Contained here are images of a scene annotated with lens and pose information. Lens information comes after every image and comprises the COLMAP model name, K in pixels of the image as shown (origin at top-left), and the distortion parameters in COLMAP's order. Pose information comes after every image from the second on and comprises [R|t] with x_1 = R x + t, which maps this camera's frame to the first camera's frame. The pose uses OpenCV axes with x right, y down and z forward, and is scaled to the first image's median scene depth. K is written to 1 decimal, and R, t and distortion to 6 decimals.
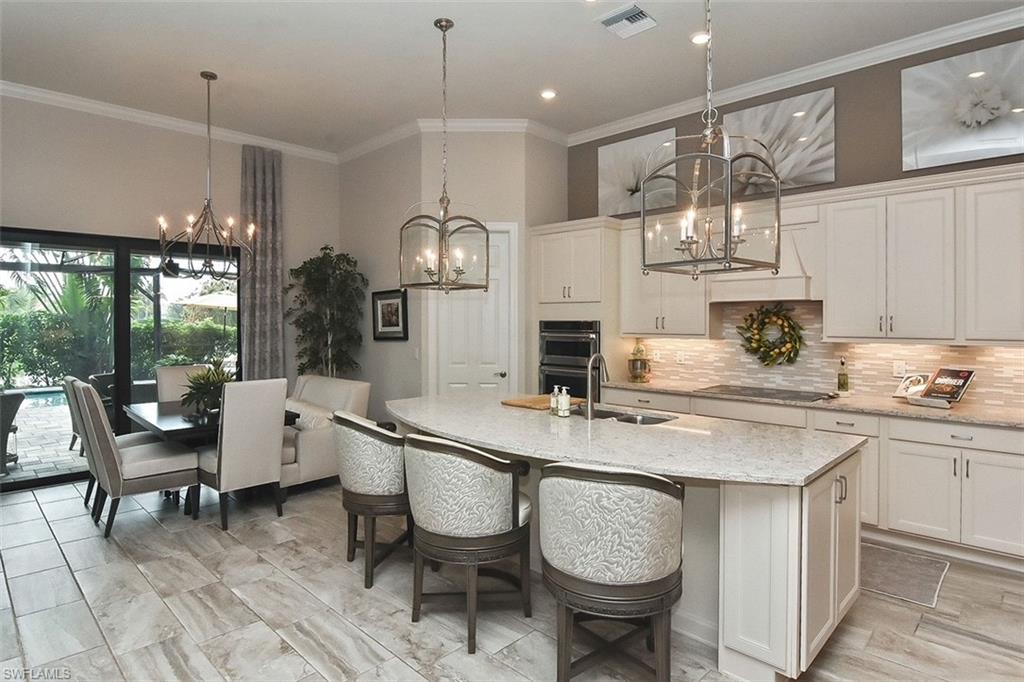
lens RADIAL K [[572.4, 0, 512.0], [0, 572.4, 341.0], [0, 0, 1]] dist [-0.003150, -0.000258]
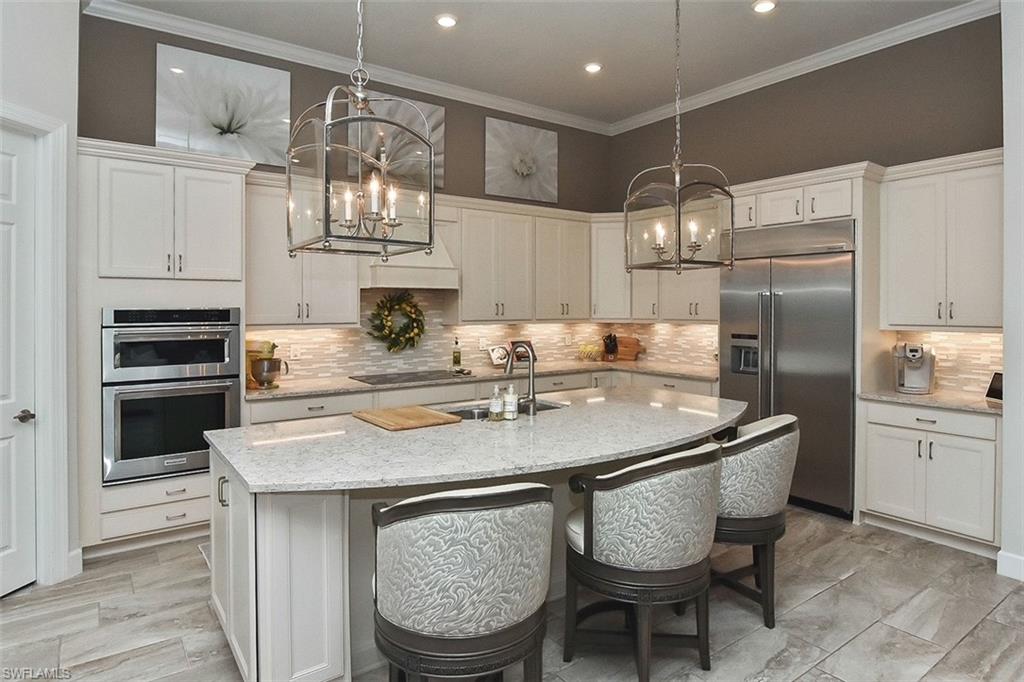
lens RADIAL K [[604.8, 0, 480.9], [0, 604.8, 308.2], [0, 0, 1]] dist [0.046623, -0.000543]
pose [[0.191362, -0.001043, 0.981519, -0.597301], [0.037946, 0.999260, -0.006337, -0.021579], [-0.980786, 0.038457, 0.191260, 0.654036]]
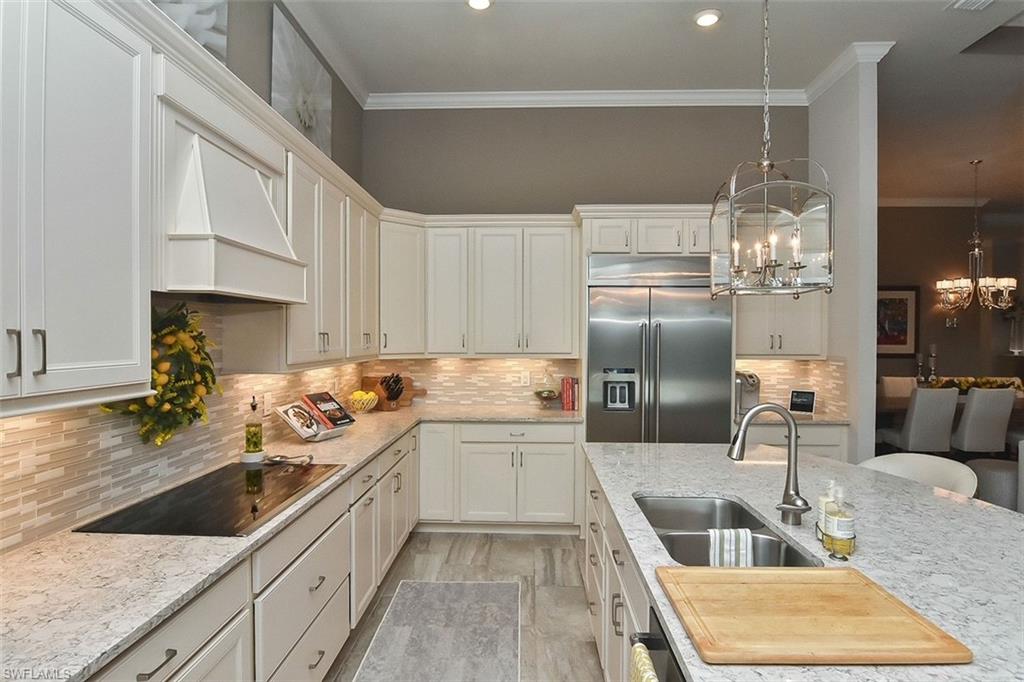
lens RADIAL K [[572.4, 0, 512.0], [0, 572.4, 341.0], [0, 0, 1]] dist [-0.003150, -0.000258]
pose [[-0.688563, -0.006899, 0.725144, -0.062370], [0.025720, 0.999093, 0.033927, -0.043728], [-0.724720, 0.042012, -0.687761, 1.129808]]
